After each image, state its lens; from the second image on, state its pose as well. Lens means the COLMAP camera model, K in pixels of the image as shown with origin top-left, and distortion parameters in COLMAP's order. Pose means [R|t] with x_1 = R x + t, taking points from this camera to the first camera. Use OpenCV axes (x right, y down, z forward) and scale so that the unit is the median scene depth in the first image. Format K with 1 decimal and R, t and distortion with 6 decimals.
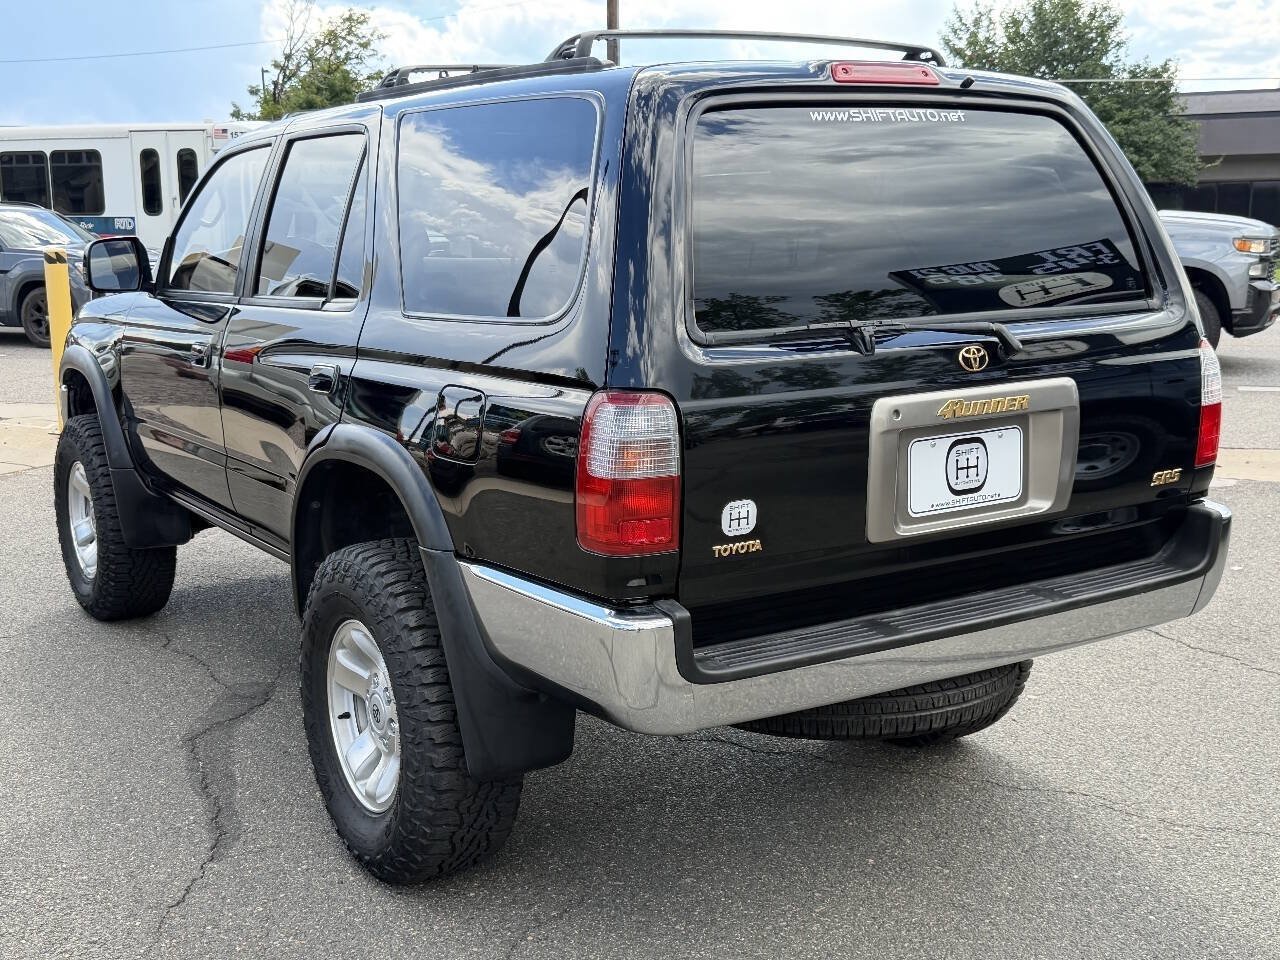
lens RADIAL K [[1496.7, 0, 640.0], [0, 1496.7, 480.0], [0, 0, 1]] dist [0.208859, -0.493548]
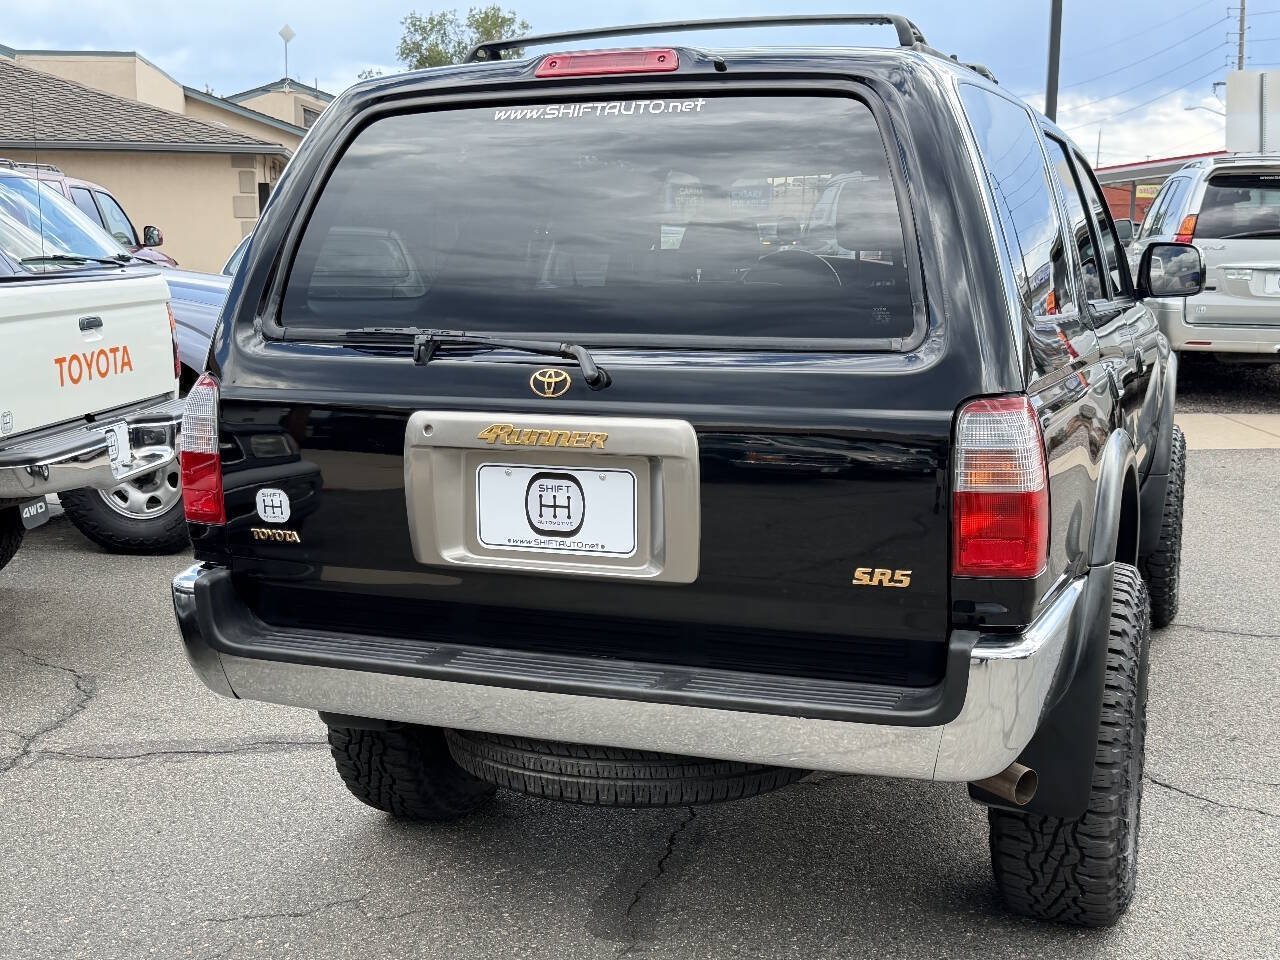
lens RADIAL K [[1494.8, 0, 639.4], [0, 1494.8, 484.1], [0, 0, 1]] dist [0.215781, -0.520959]
pose [[0.587808, 0.136483, -0.797405, 0.887413], [-0.148505, 0.987121, 0.059484, -0.075774], [0.795253, 0.083453, 0.600506, 0.482763]]
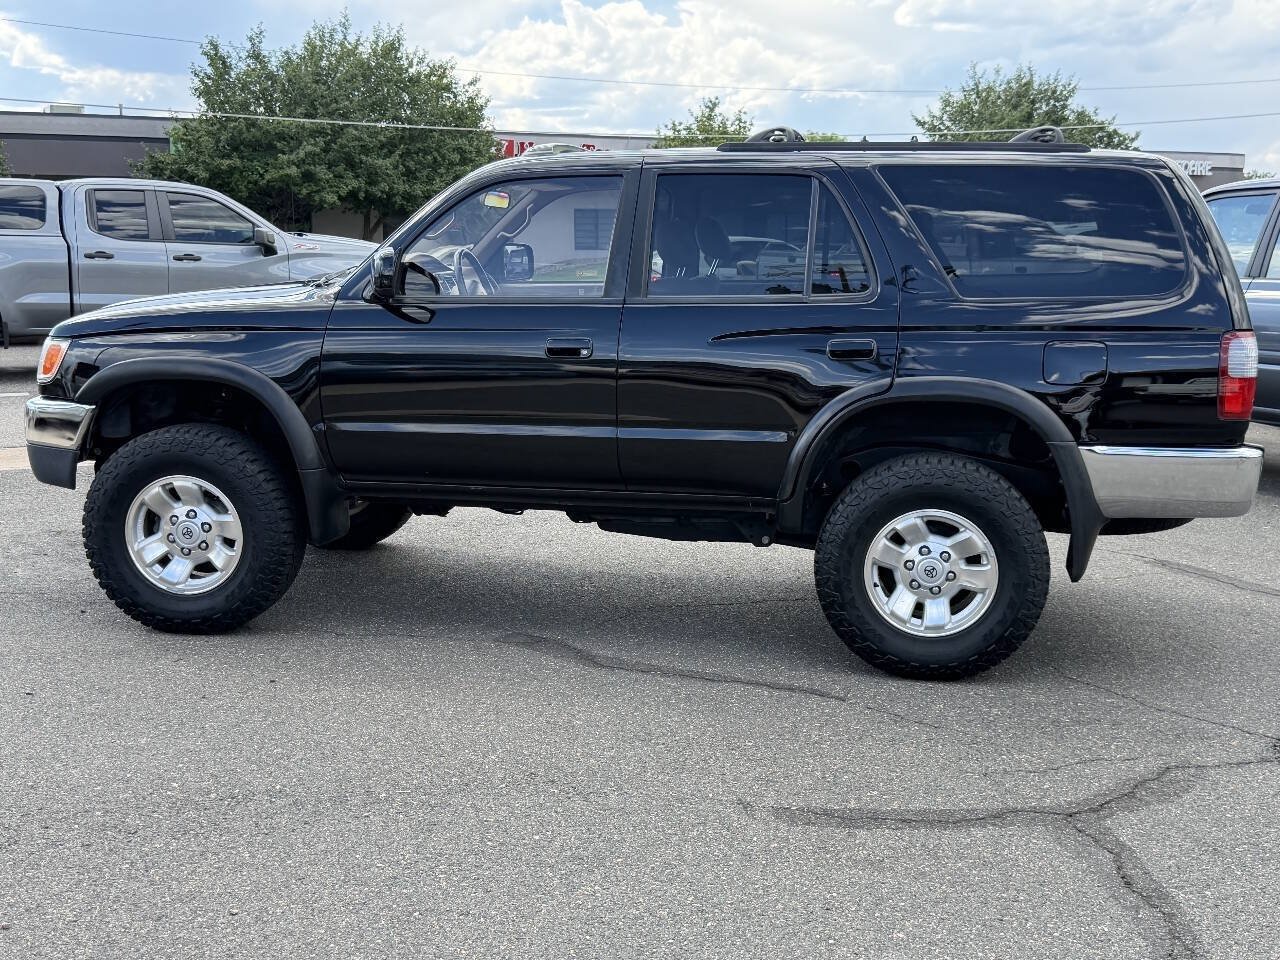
lens RADIAL K [[1496.7, 0, 640.0], [0, 1496.7, 480.0], [0, 0, 1]] dist [0.208859, -0.493548]
pose [[0.665094, -0.101969, 0.739765, -1.590529], [0.110477, 0.993168, 0.037572, -0.023817], [-0.738542, 0.056738, 0.671816, 0.233454]]
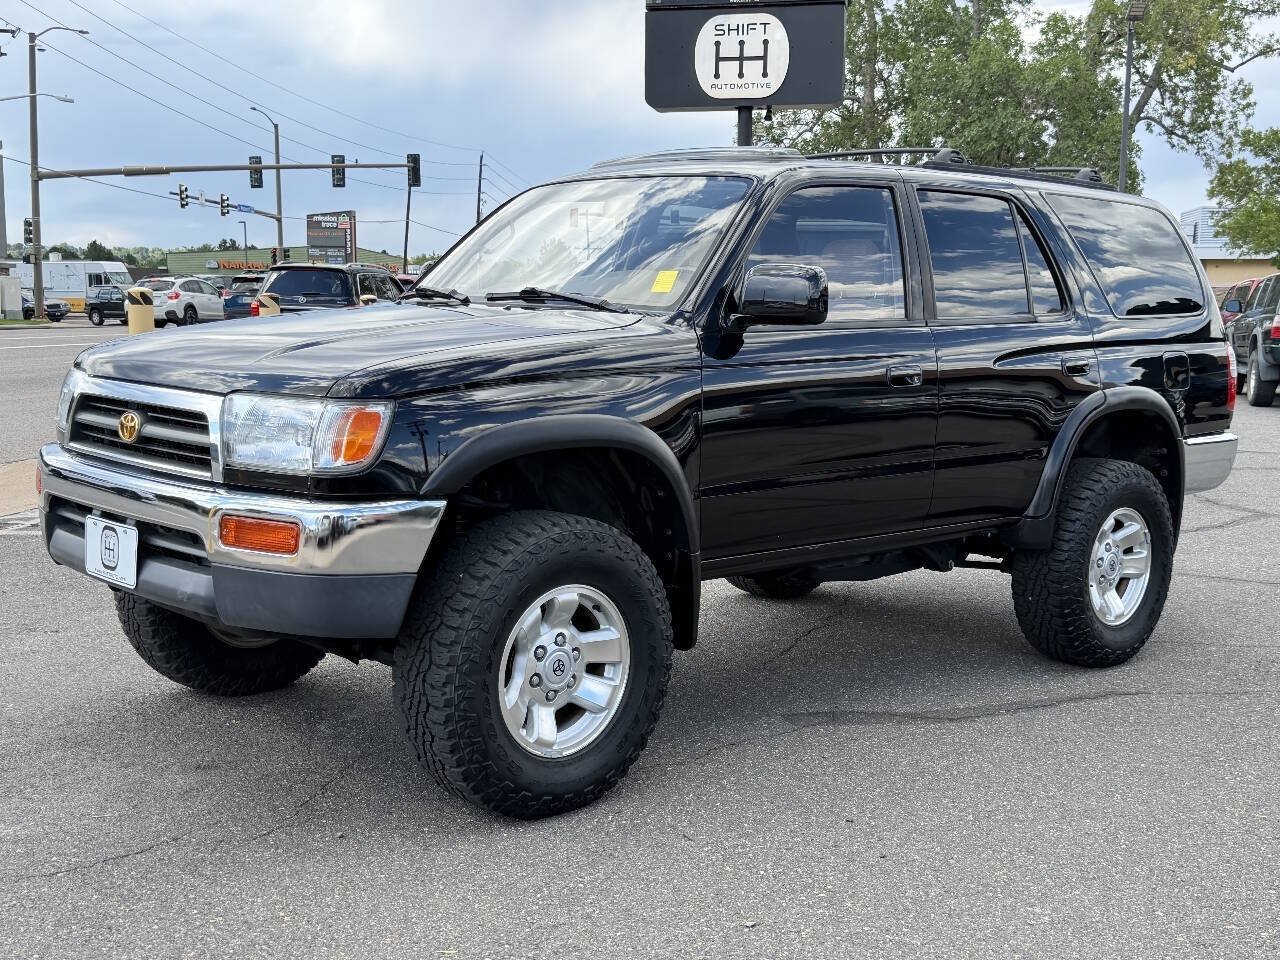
lens RADIAL K [[1492.2, 0, 638.5], [0, 1492.2, 485.1], [0, 0, 1]] dist [0.217033, -0.516653]
pose [[-0.179030, -0.113553, 0.977269, -1.823624], [0.152315, 0.978142, 0.141558, -0.260381], [-0.971982, 0.174196, -0.157821, 1.904753]]
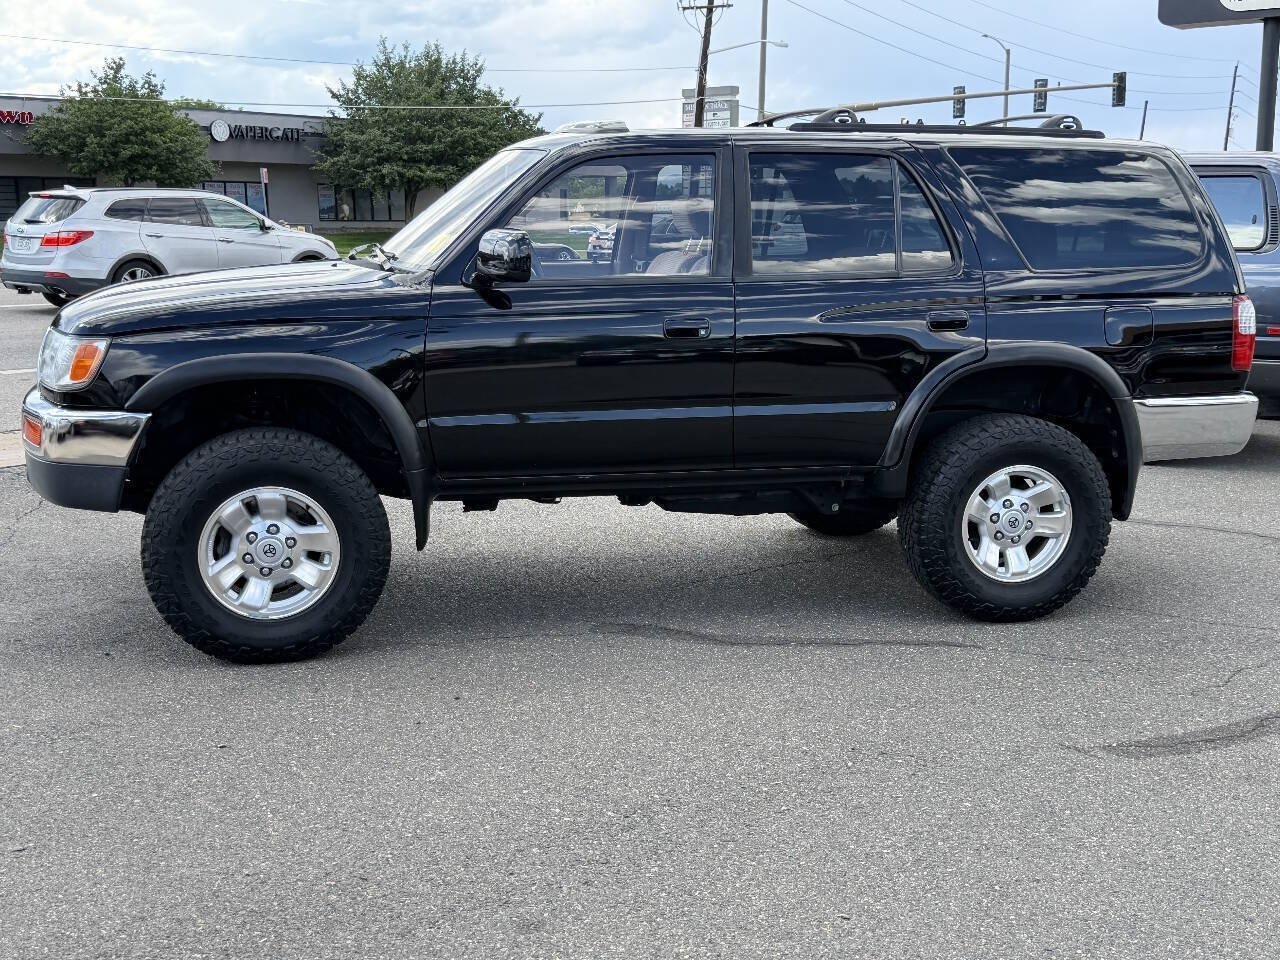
lens RADIAL K [[1494.8, 0, 639.4], [0, 1494.8, 484.1], [0, 0, 1]] dist [0.215781, -0.520959]
pose [[0.308872, -0.153848, 0.938578, -1.981981], [0.151355, 0.982206, 0.111191, -0.137786], [-0.938983, 0.107715, 0.326661, 0.926859]]
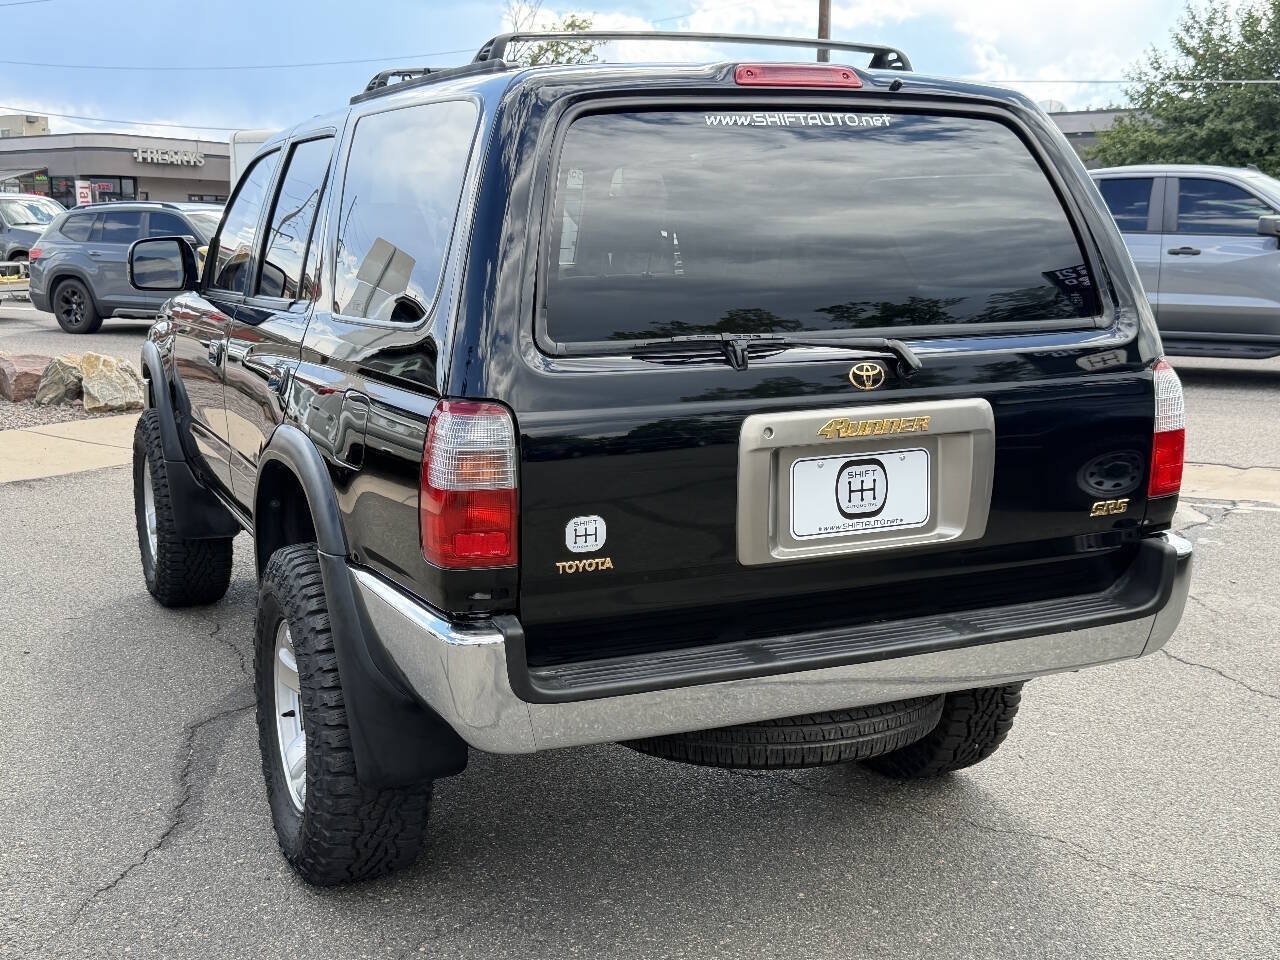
lens RADIAL K [[1494.8, 0, 639.4], [0, 1494.8, 484.1], [0, 0, 1]] dist [0.215781, -0.520959]
pose [[0.988946, 0.034511, -0.144205, 0.201986], [-0.034405, 0.999403, 0.003228, -0.009709], [0.144230, 0.001769, 0.989543, 0.039263]]
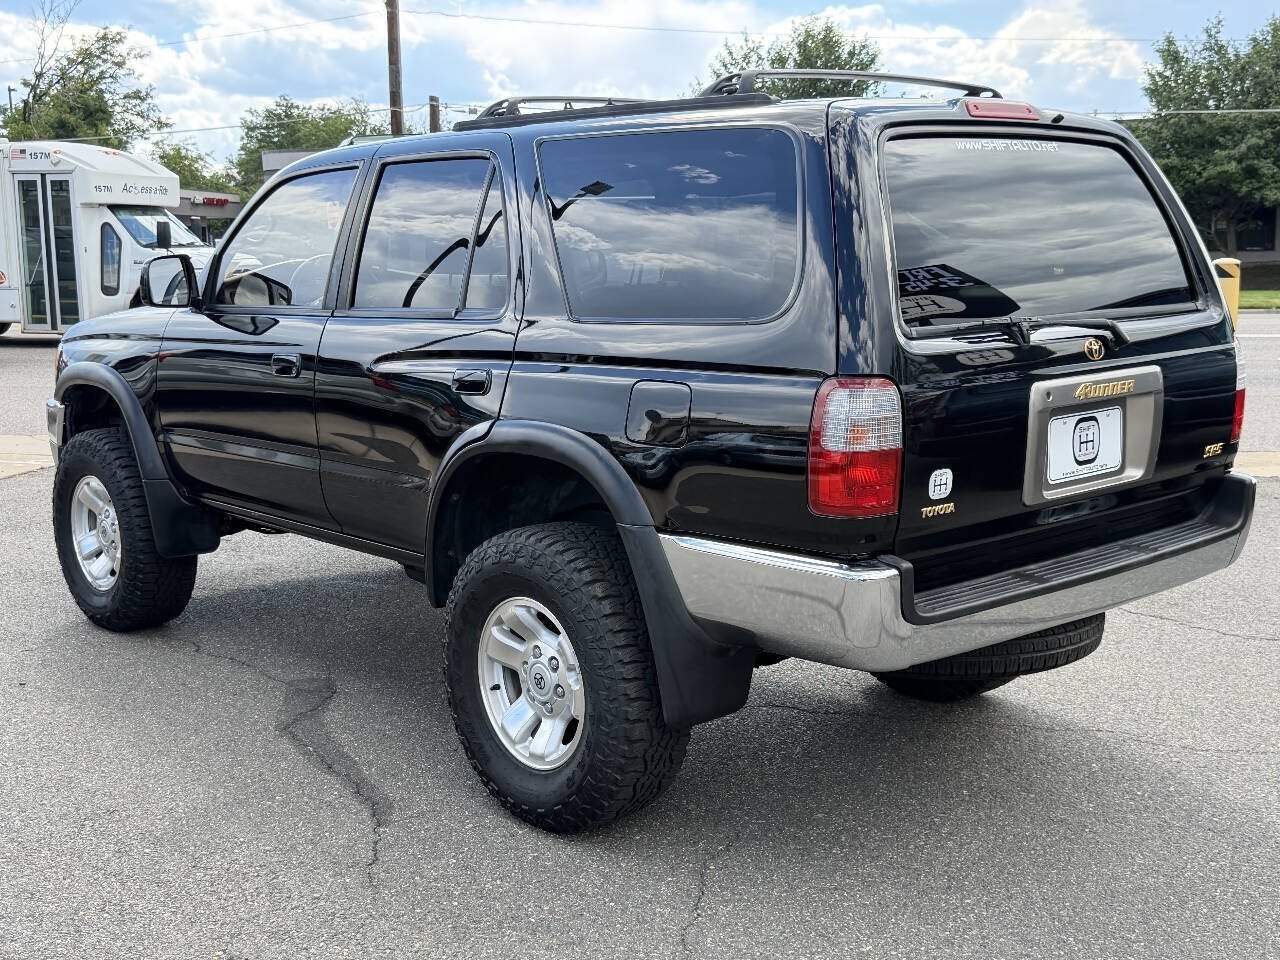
lens RADIAL K [[1494.8, 0, 639.4], [0, 1494.8, 484.1], [0, 0, 1]] dist [0.215781, -0.520959]
pose [[0.986978, -0.025300, 0.158852, -0.300339], [0.027496, 0.999554, -0.011636, 0.027412], [-0.158486, 0.015853, 0.987234, -0.110843]]
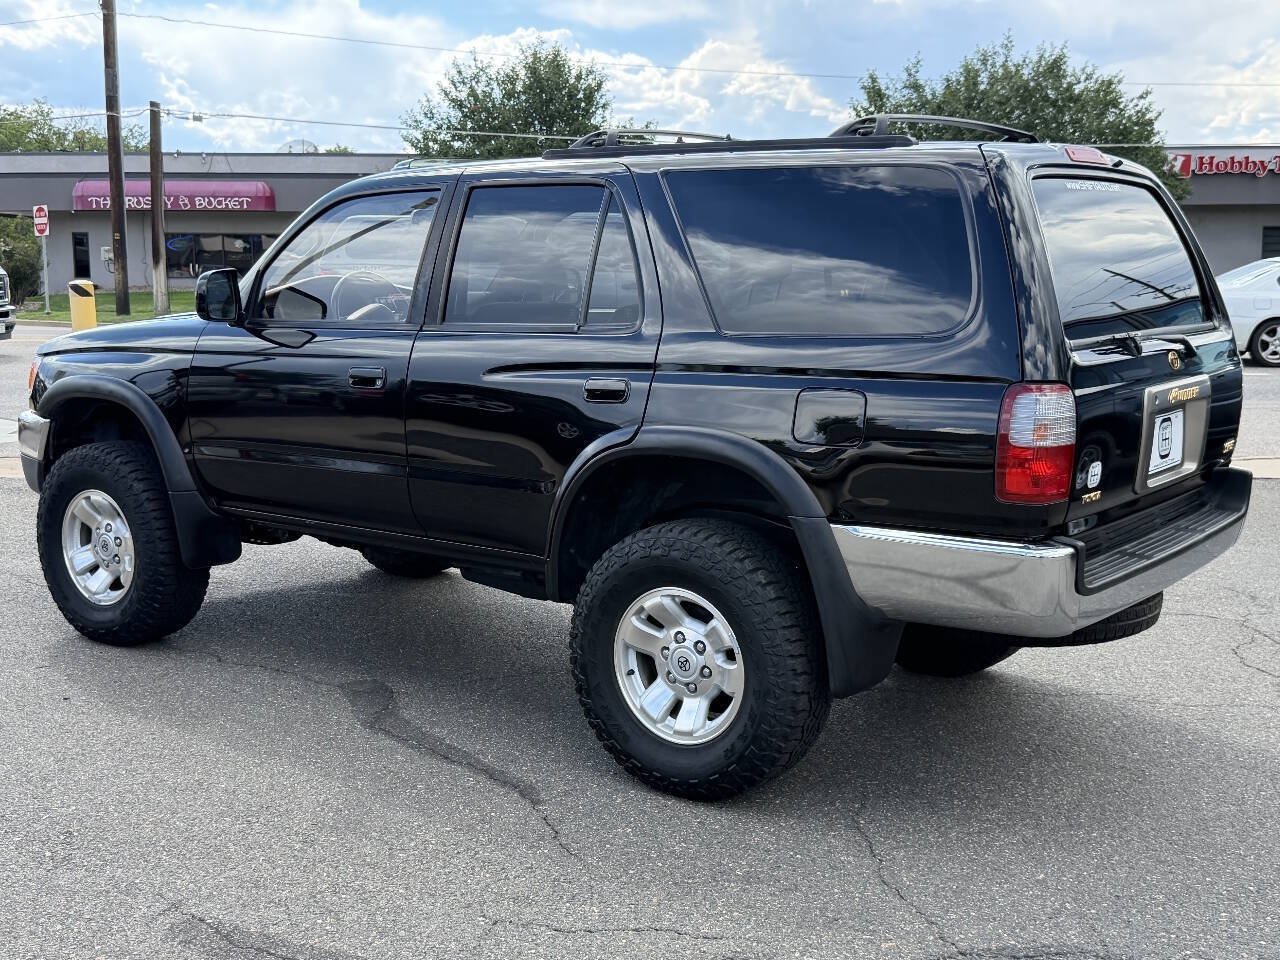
lens RADIAL K [[1496.7, 0, 640.0], [0, 1496.7, 480.0], [0, 0, 1]] dist [0.208859, -0.493548]
pose [[0.934714, -0.037947, 0.353368, -0.689447], [0.047339, 0.998717, -0.017970, 0.029830], [-0.352233, 0.033525, 0.935312, -0.131424]]
